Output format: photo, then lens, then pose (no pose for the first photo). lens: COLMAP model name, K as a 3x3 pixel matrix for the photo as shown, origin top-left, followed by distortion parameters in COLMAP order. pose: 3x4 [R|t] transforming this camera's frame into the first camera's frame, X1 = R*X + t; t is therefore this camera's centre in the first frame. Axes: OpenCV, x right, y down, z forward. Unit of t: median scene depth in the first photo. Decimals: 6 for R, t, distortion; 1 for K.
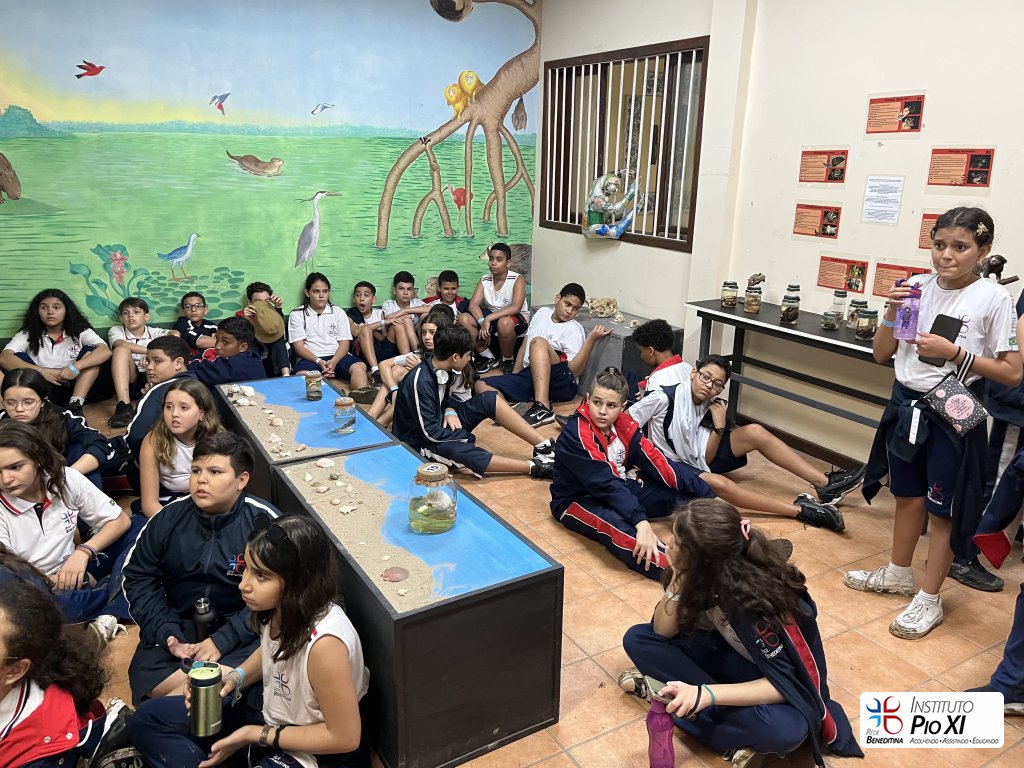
lens RADIAL K [[767.5, 0, 506.1], [0, 767.5, 379.6], [0, 0, 1]] dist [0.059131, -0.084290]
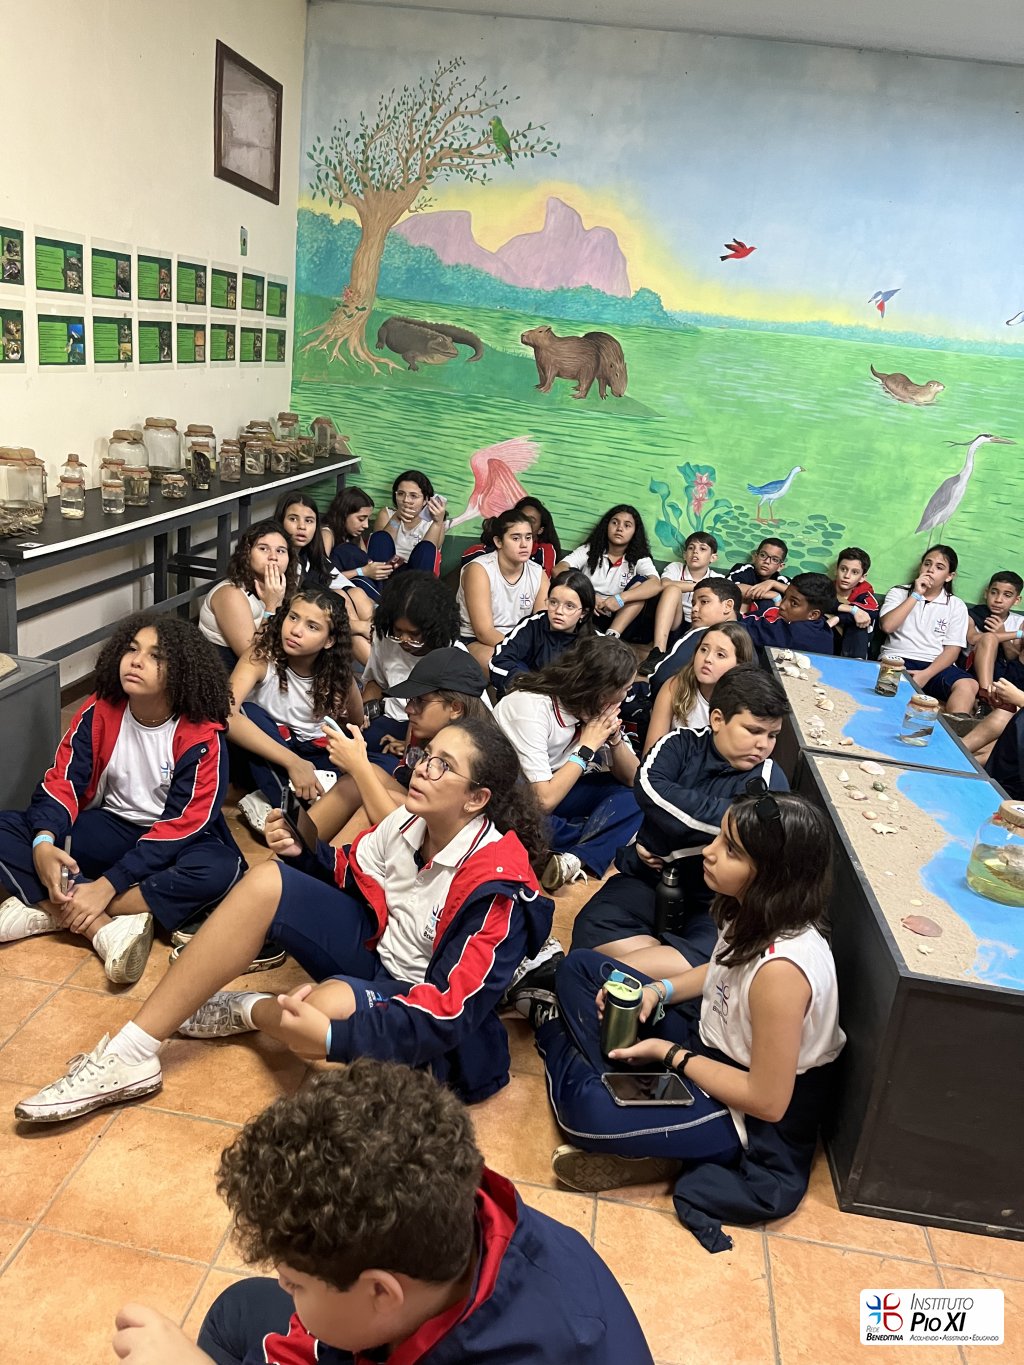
lens RADIAL K [[1023.0, 0, 515.7], [0, 1023.0, 700.9], [0, 0, 1]] dist [0.059131, -0.084290]
pose [[0.787811, 0.265975, -0.555528, 0.014192], [-0.267634, 0.960179, 0.080173, 0.036221], [0.554731, 0.085517, 0.827624, 0.001658]]
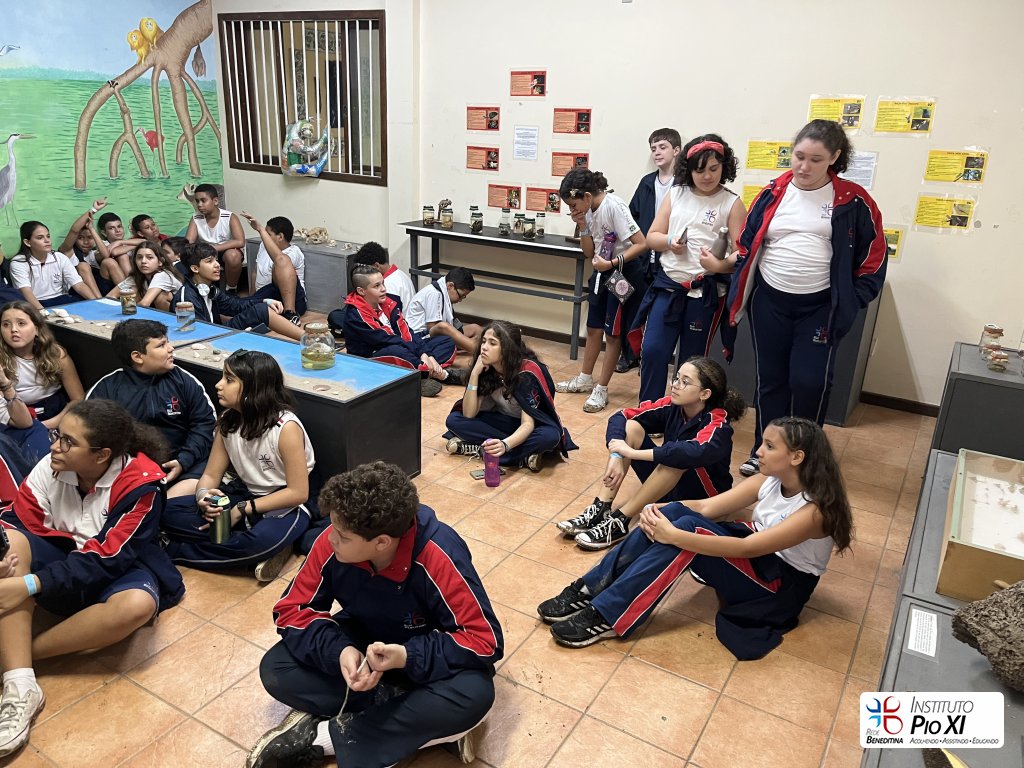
lens RADIAL K [[767.5, 0, 519.0], [0, 767.5, 384.3], [0, 0, 1]] dist [0.059131, -0.084290]
pose [[0.868513, -0.146076, 0.473653, -0.239215], [0.113754, 0.988824, 0.096371, 0.065180], [-0.482437, -0.029820, 0.875423, -0.239219]]
